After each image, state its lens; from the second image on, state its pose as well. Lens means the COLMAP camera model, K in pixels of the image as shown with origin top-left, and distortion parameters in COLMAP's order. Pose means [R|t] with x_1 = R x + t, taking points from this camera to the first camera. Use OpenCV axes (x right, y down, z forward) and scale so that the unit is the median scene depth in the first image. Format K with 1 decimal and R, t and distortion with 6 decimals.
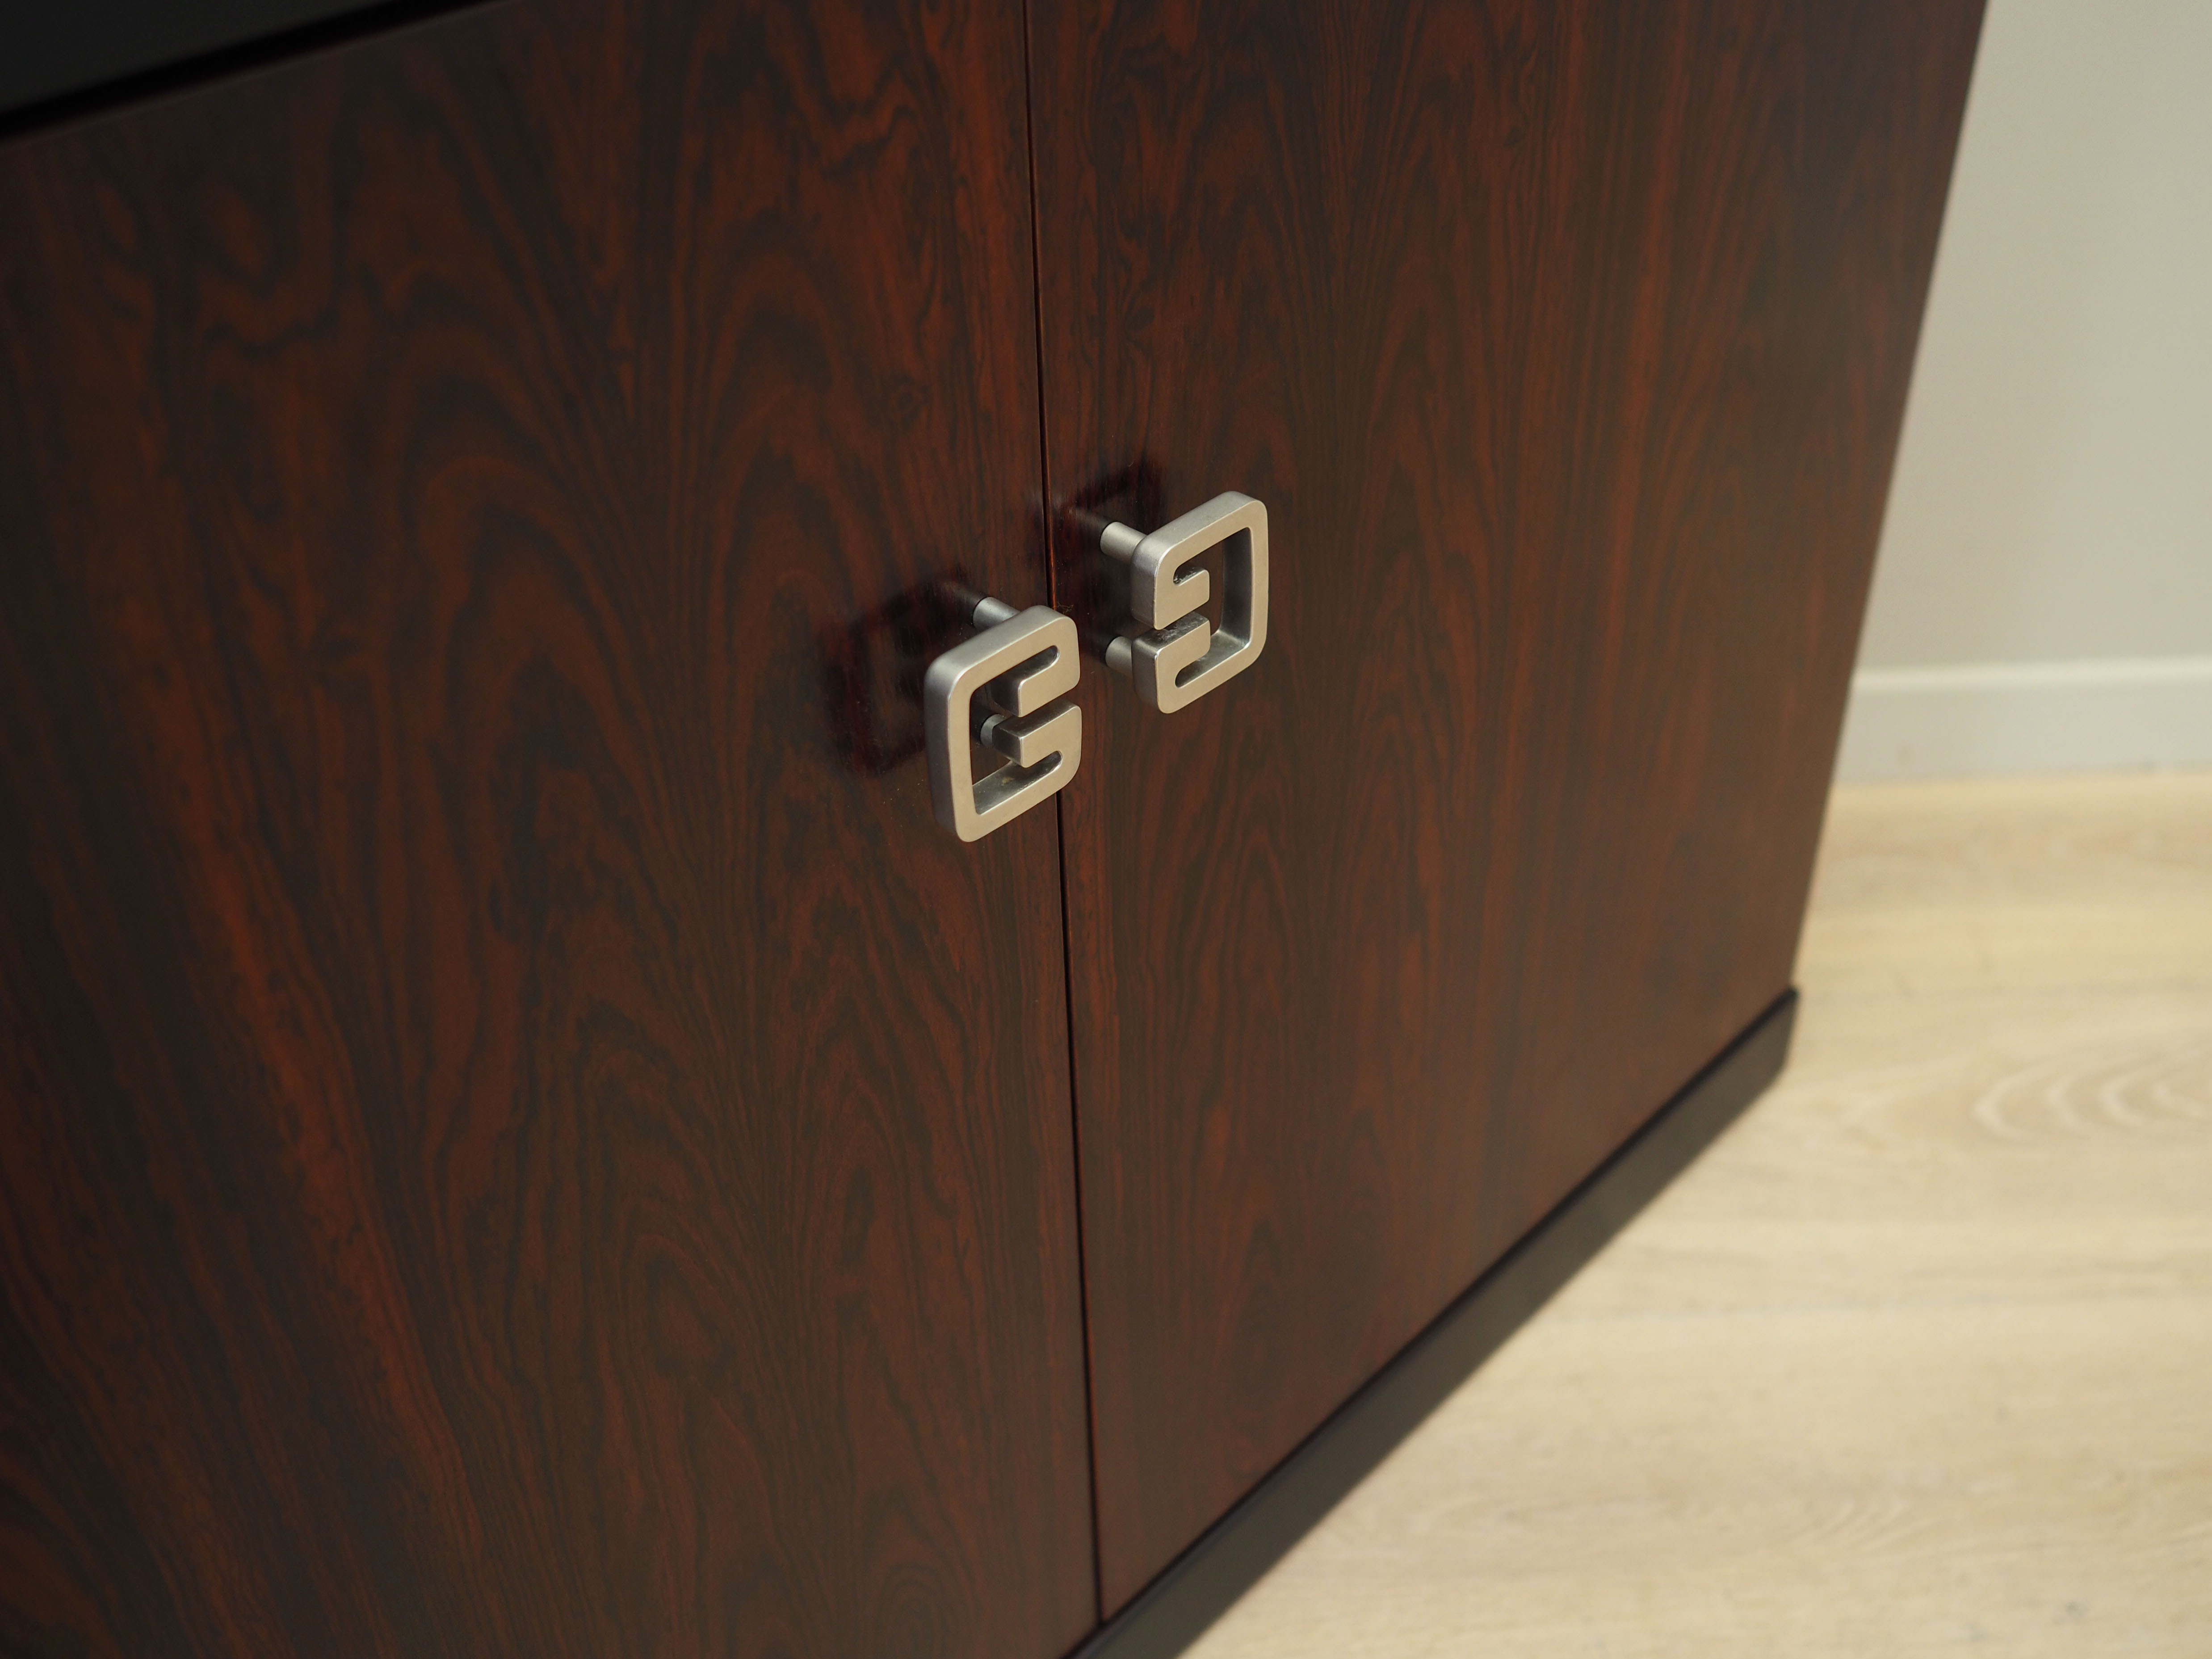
lens RADIAL K [[2391.8, 0, 1168.9], [0, 2391.8, 824.3], [0, 0, 1]] dist [-0.019352, 0.034010]
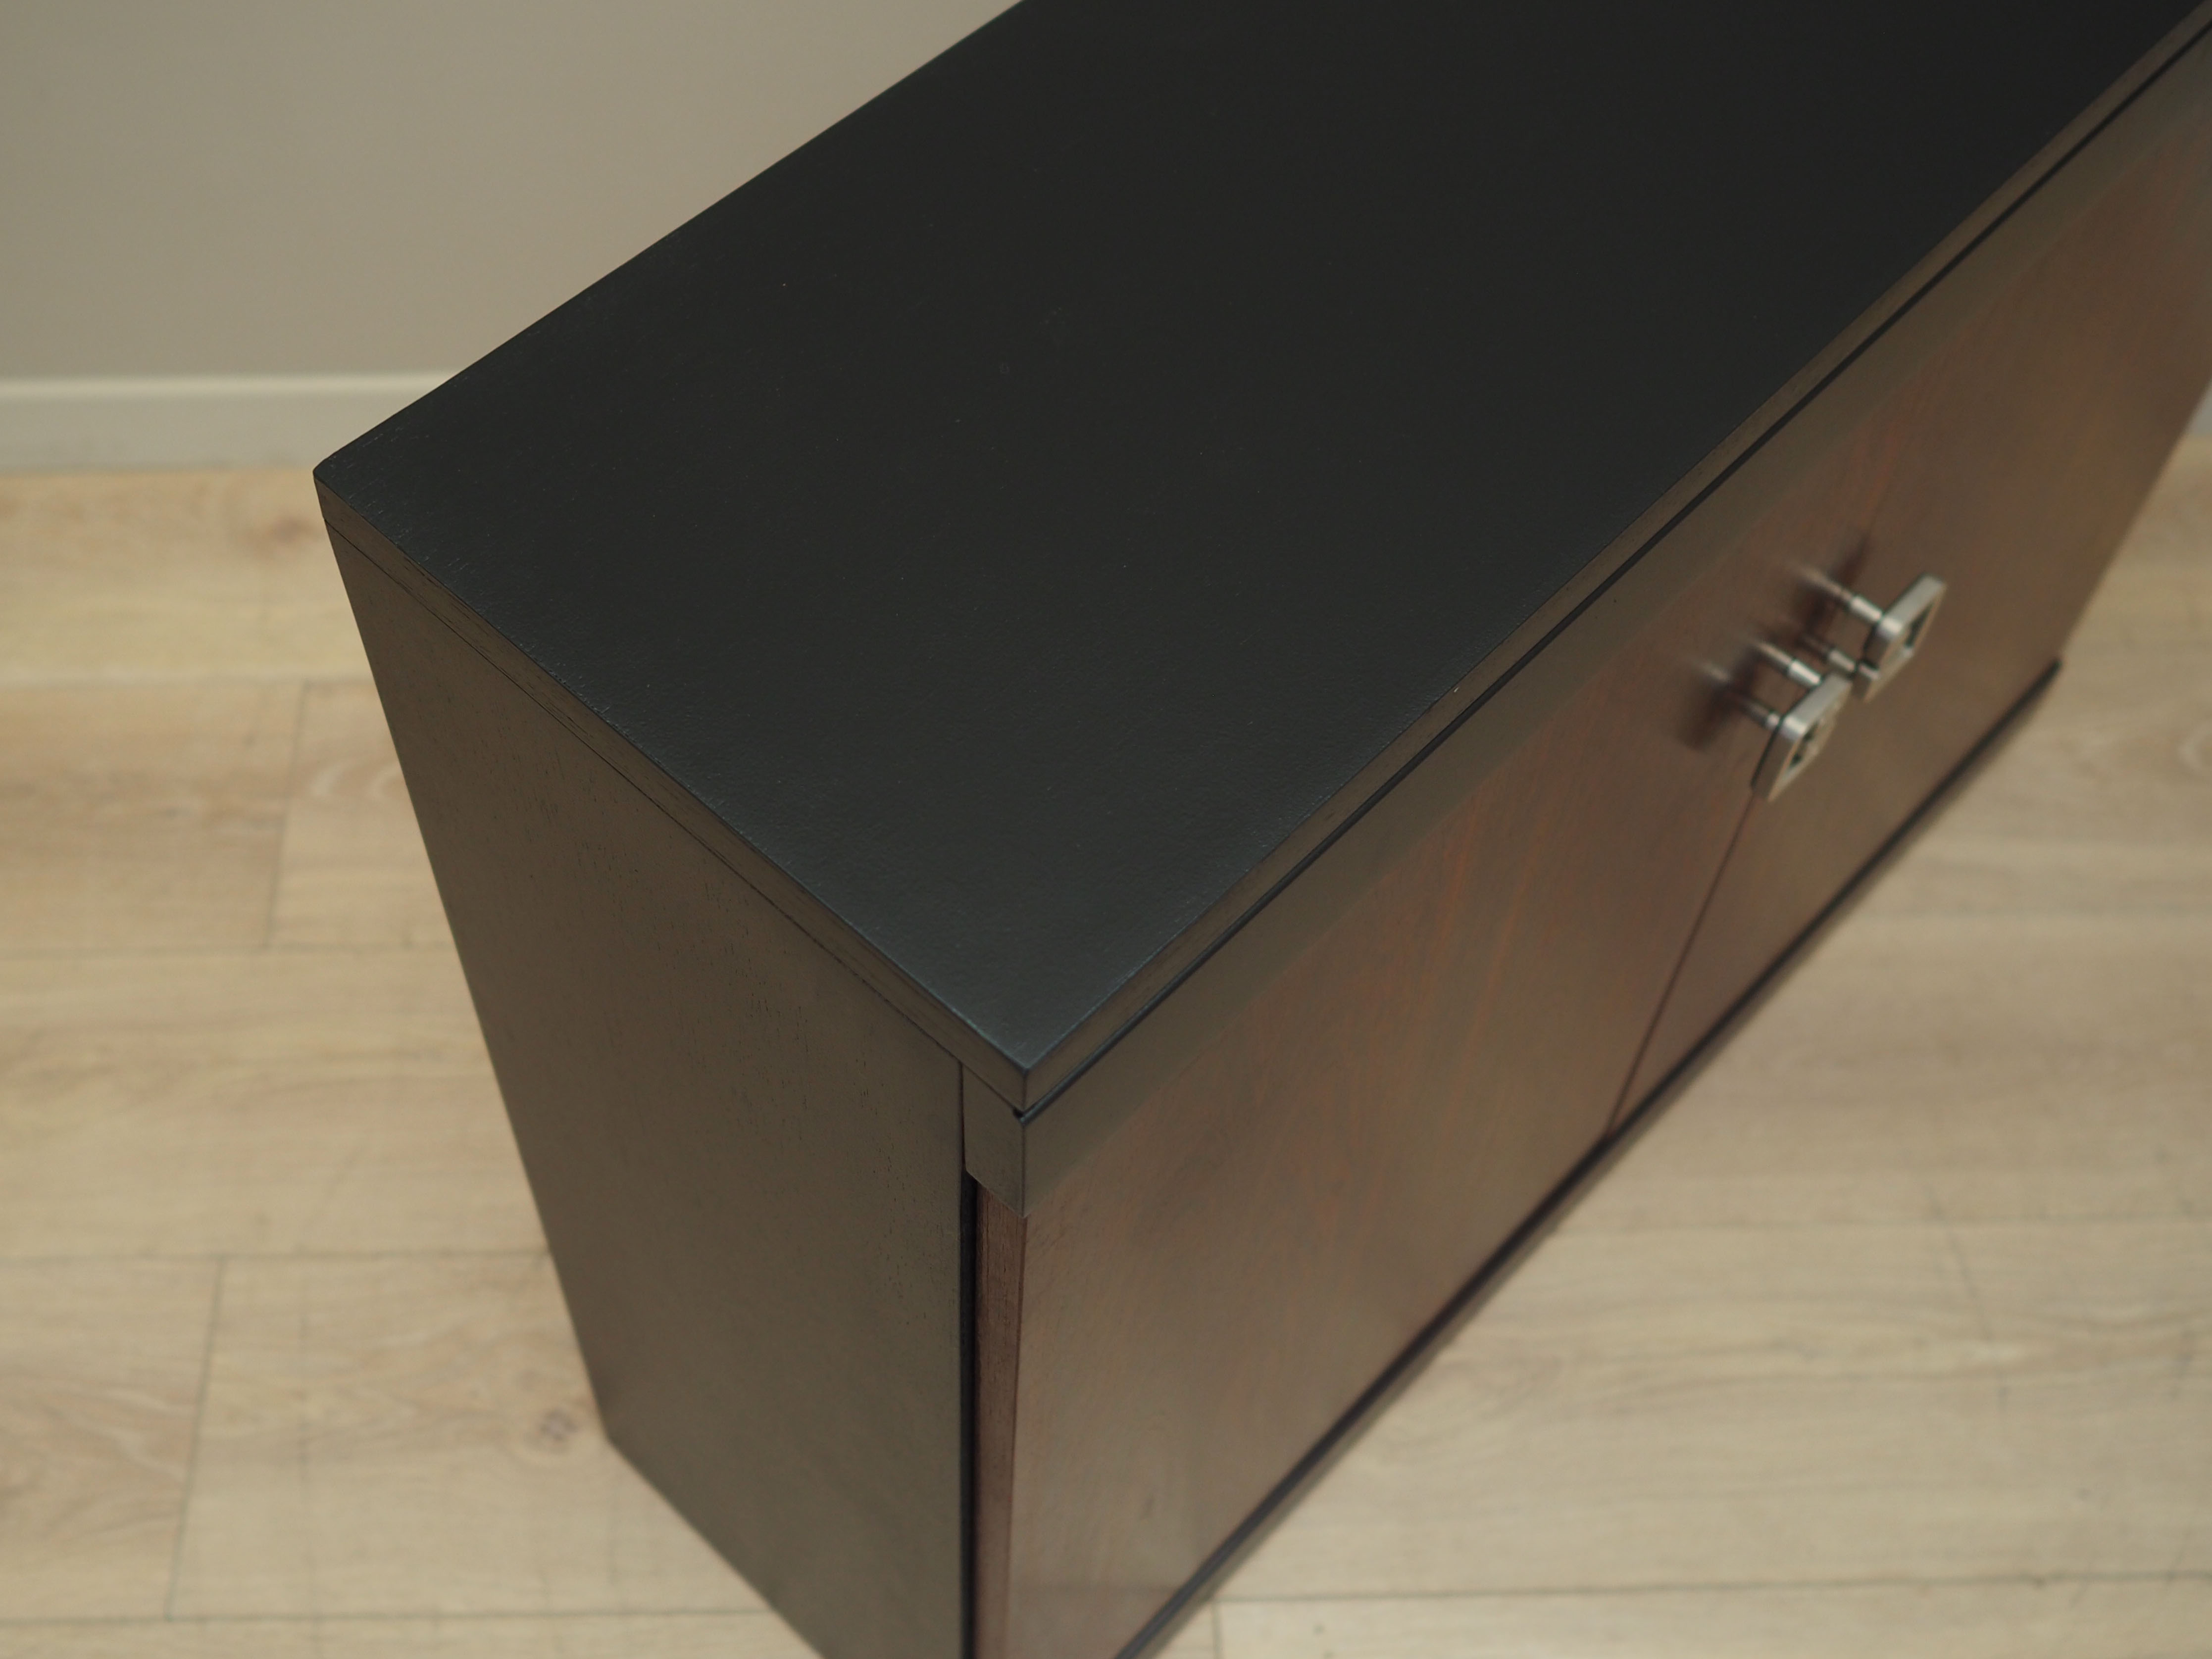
lens RADIAL K [[2584.4, 0, 952.0], [0, 2584.4, 908.1], [0, 0, 1]] dist [-0.029769, 0.041453]
pose [[0.999464, 0.028130, -0.016761, -0.589520], [-0.021104, 0.944744, 0.327130, -0.470478], [0.025037, -0.326601, 0.944831, -0.715968]]
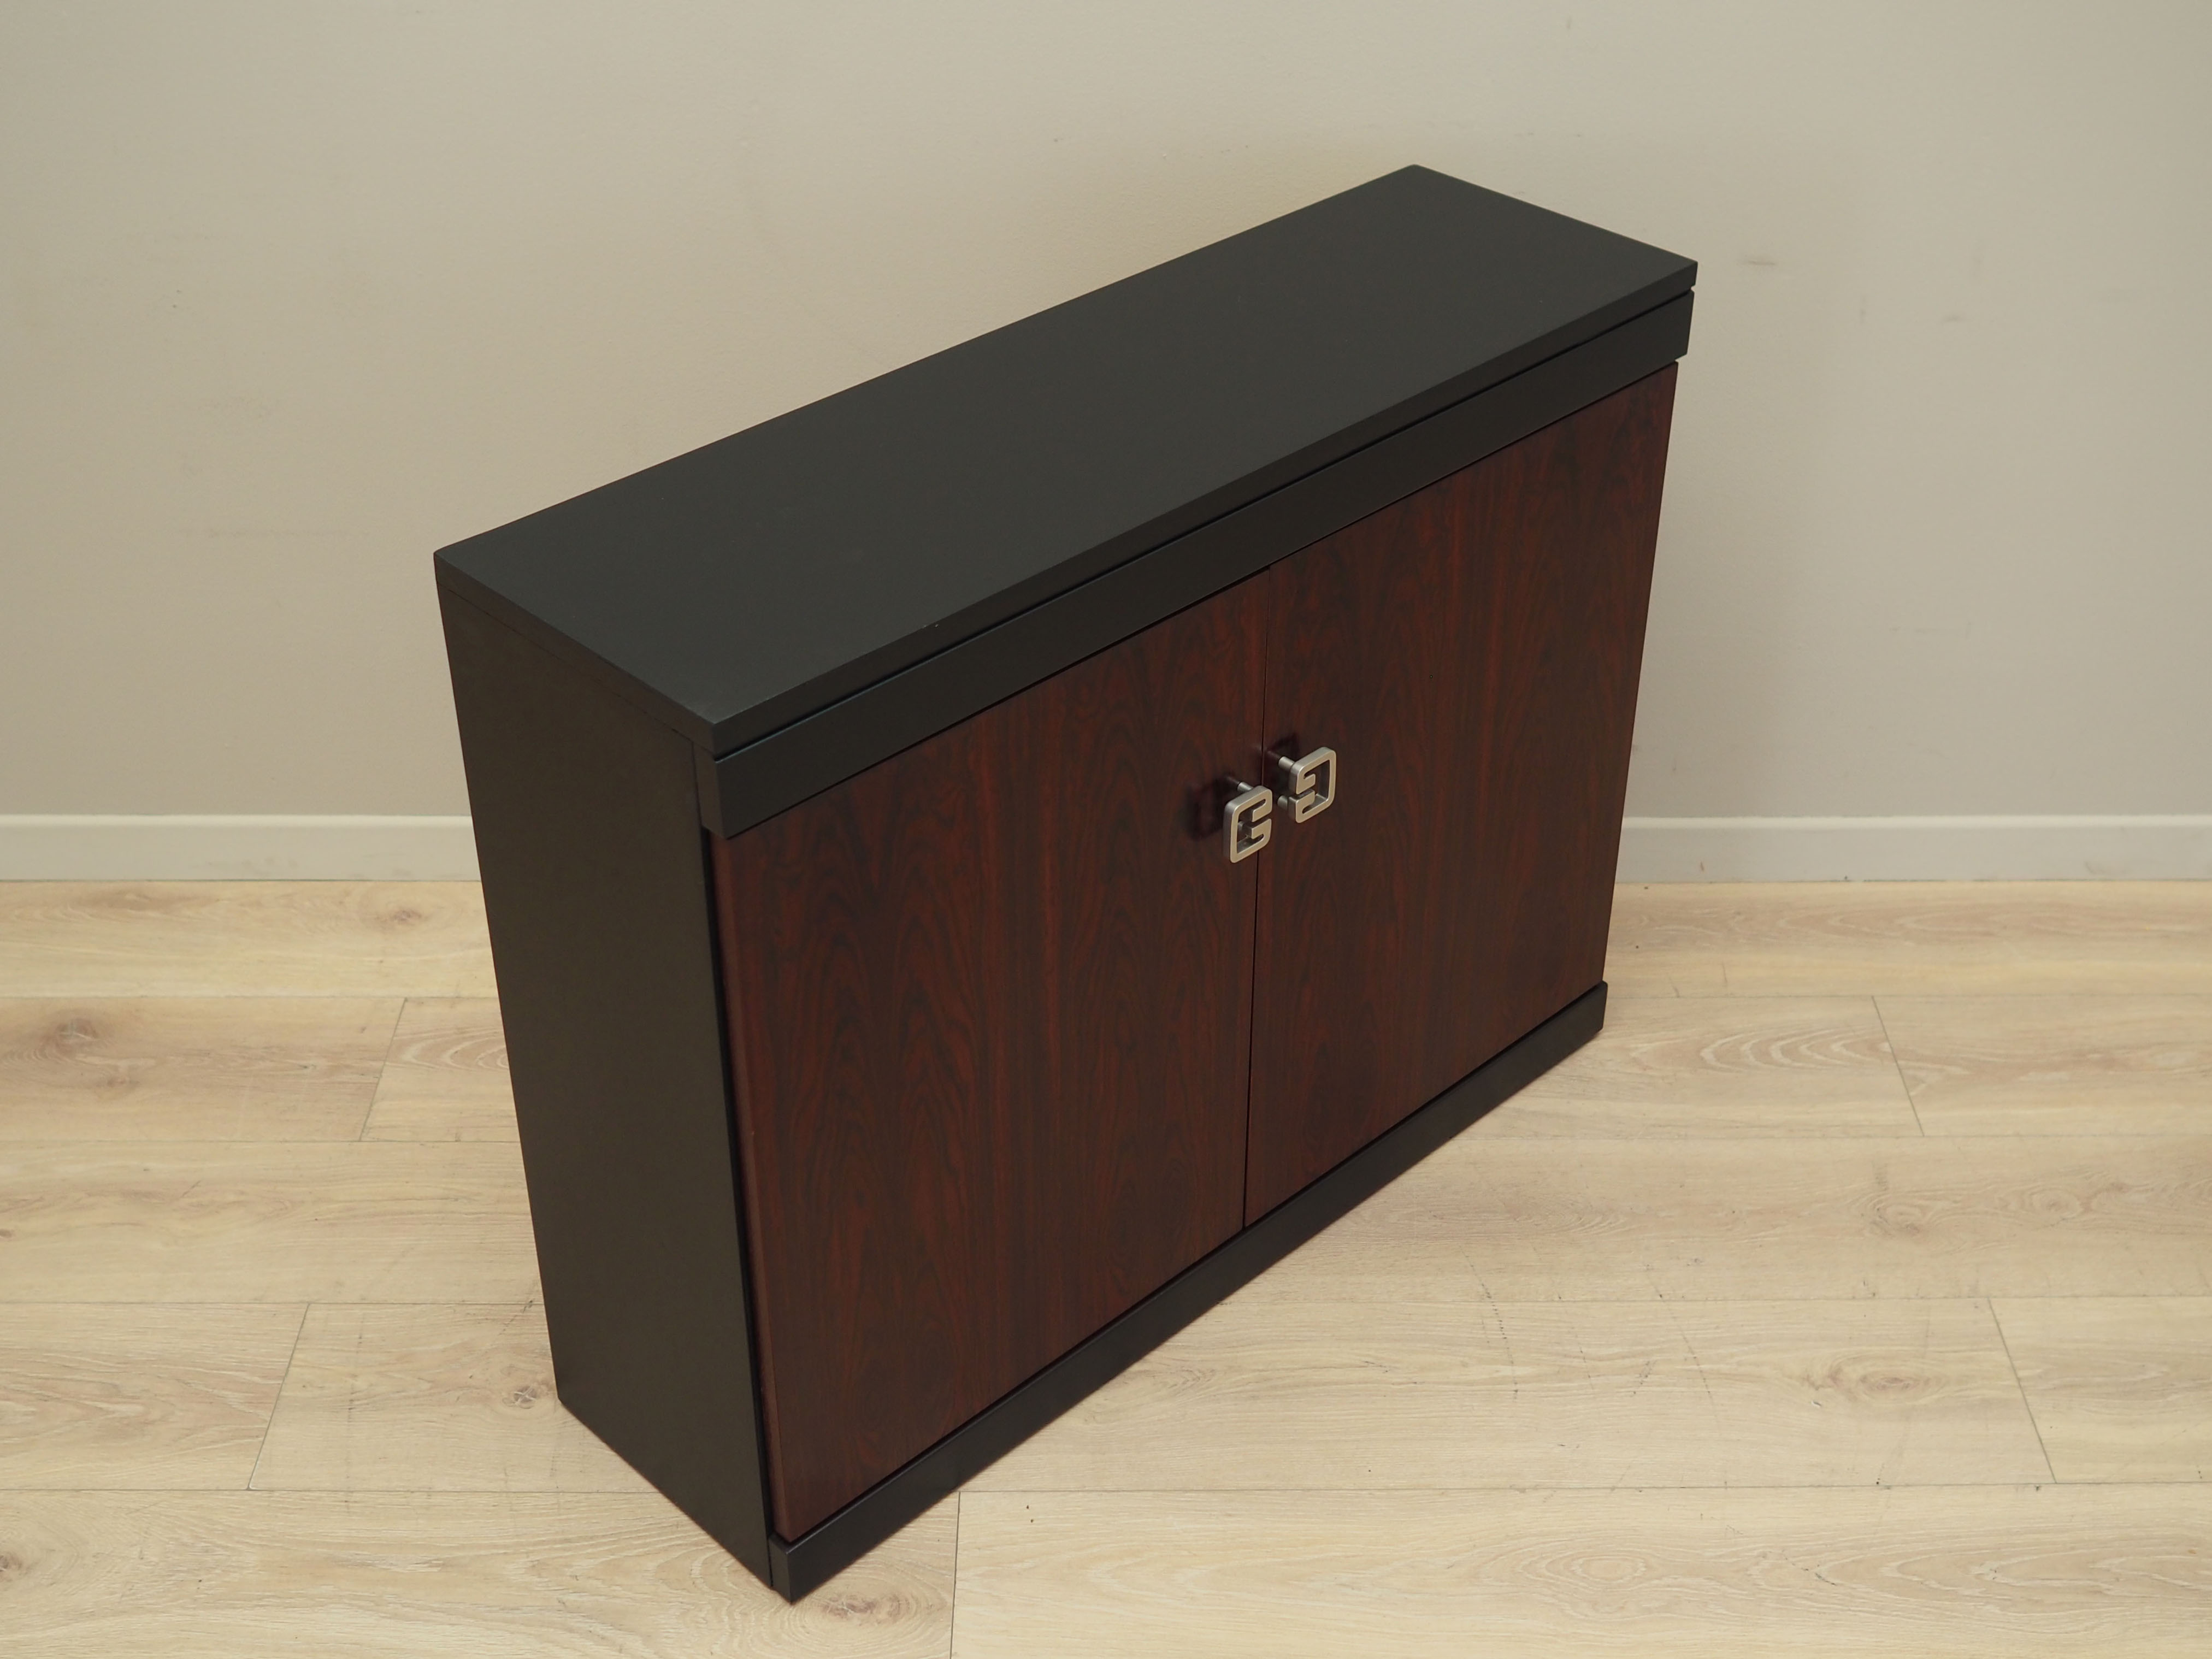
lens RADIAL K [[2847.8, 0, 1106.0], [0, 2847.8, 829.5], [0, 0, 1]] dist [-0.021412, 0.046472]
pose [[0.998785, 0.036075, -0.033566, -0.116319], [-0.037673, 0.998123, -0.048285, 0.134607], [0.031762, 0.049491, 0.998269, -2.407595]]
